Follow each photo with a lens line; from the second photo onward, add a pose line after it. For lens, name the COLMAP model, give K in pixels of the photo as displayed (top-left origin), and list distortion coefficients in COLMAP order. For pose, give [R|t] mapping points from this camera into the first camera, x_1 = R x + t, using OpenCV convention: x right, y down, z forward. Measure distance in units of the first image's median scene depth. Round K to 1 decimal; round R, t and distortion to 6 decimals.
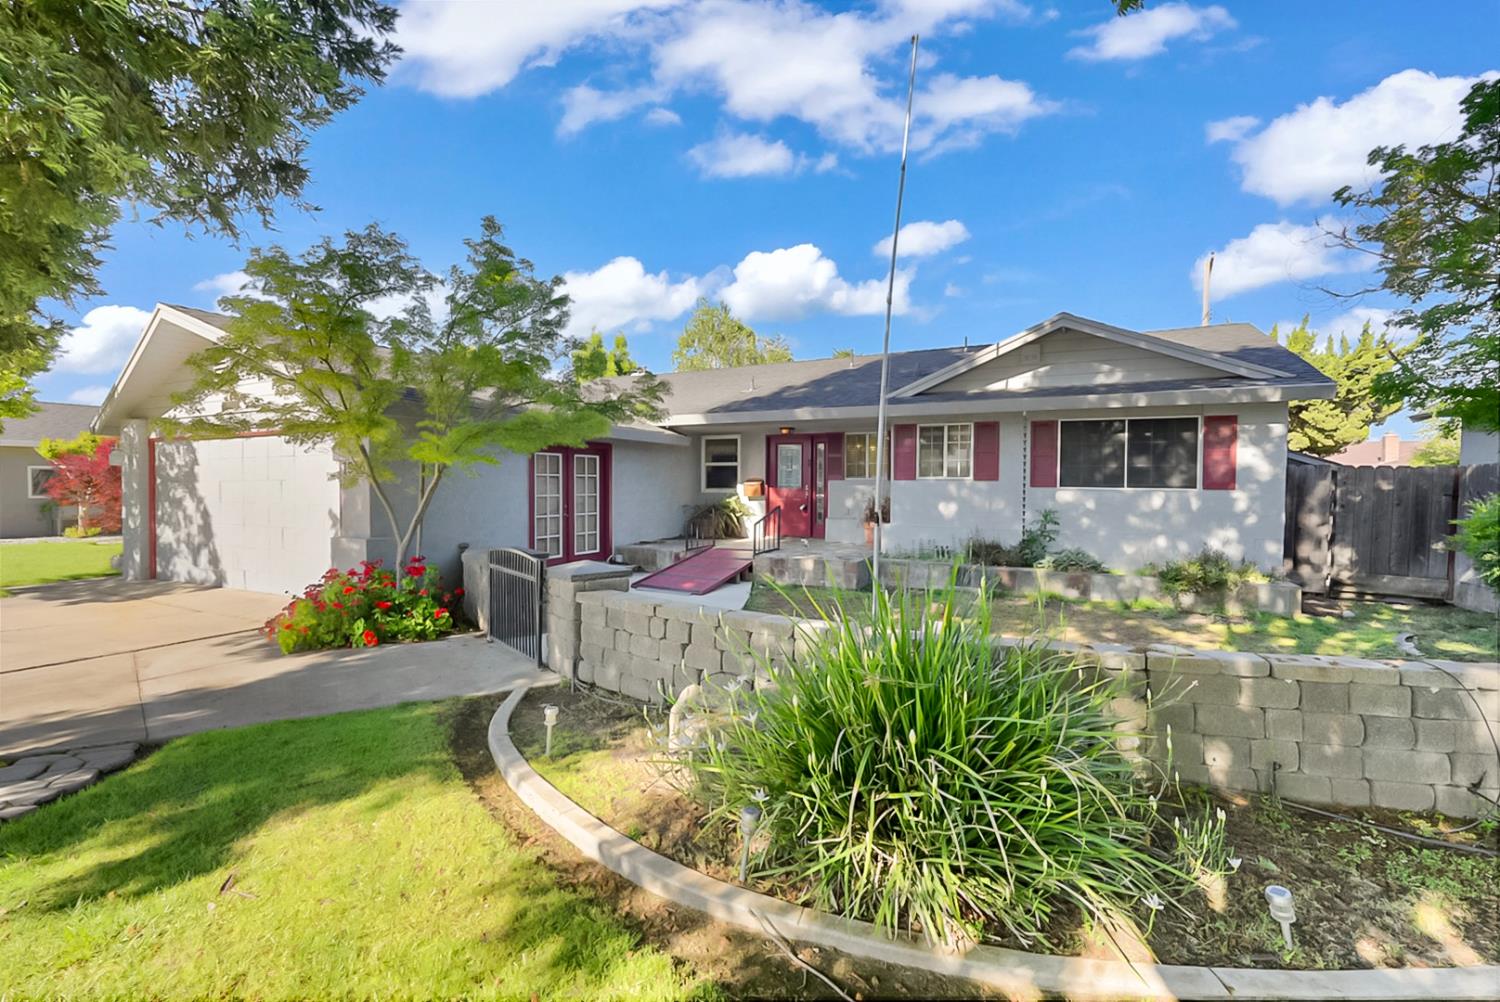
lens RADIAL K [[688.6, 0, 741.0], [0, 688.6, 503.2], [0, 0, 1]] dist [-0.004441, 0.004229]
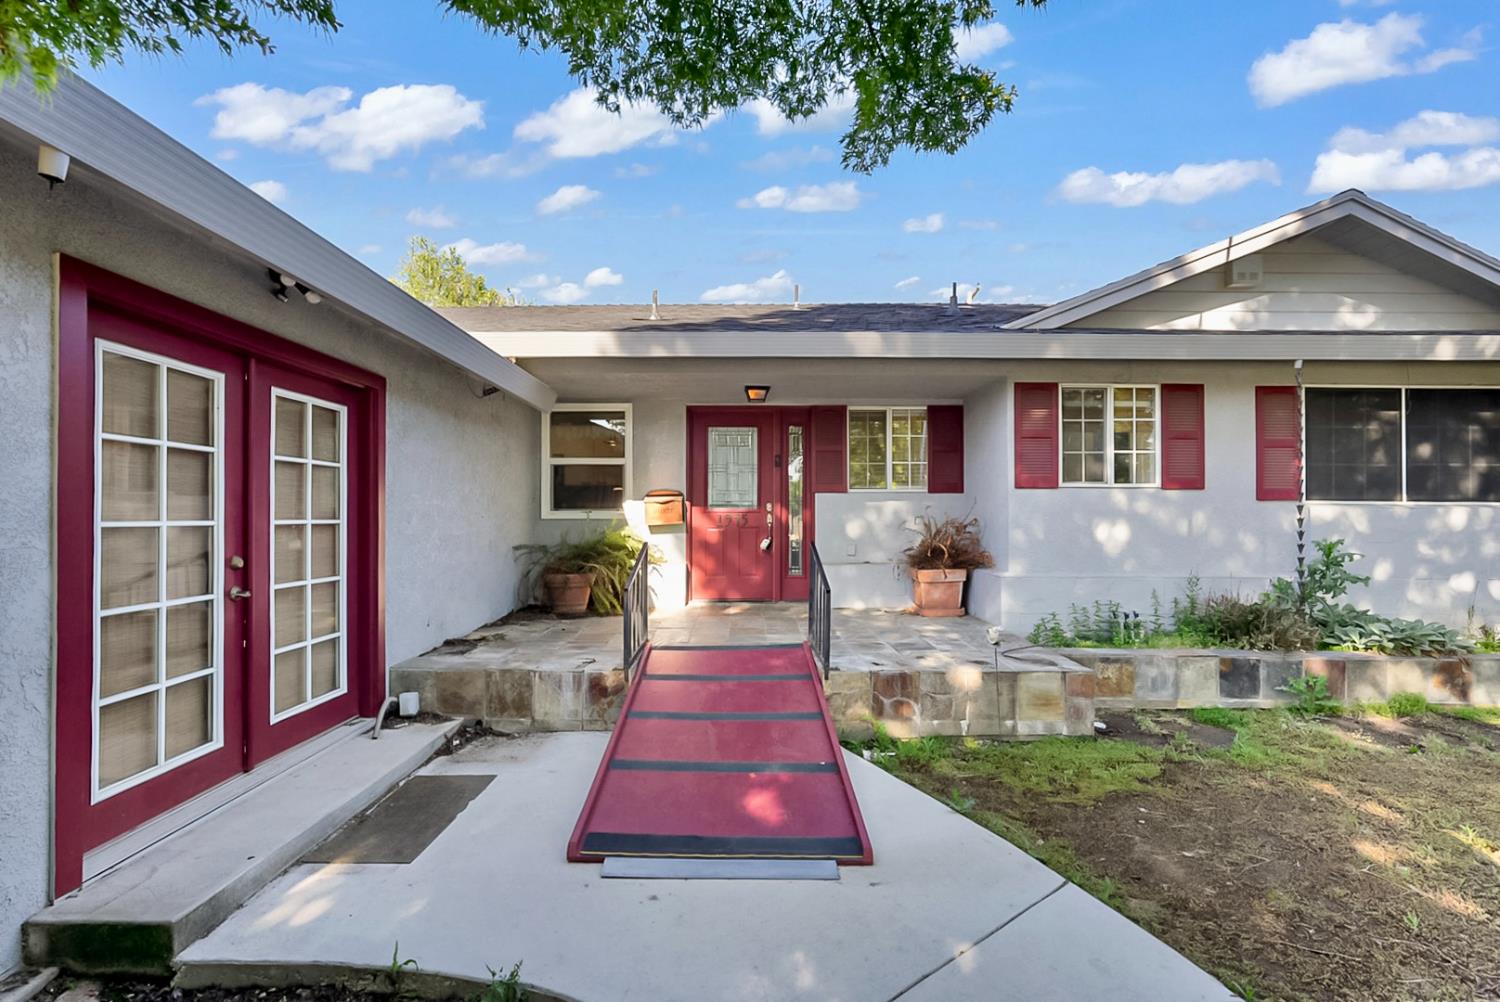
lens RADIAL K [[688.6, 0, 759.5], [0, 688.6, 504.8], [0, 0, 1]] dist [-0.004441, 0.004229]
pose [[0.876507, 0.003141, 0.481380, -0.216179], [0.020415, 0.998837, -0.043690, -0.001625], [-0.480957, 0.048122, 0.875423, 0.688804]]
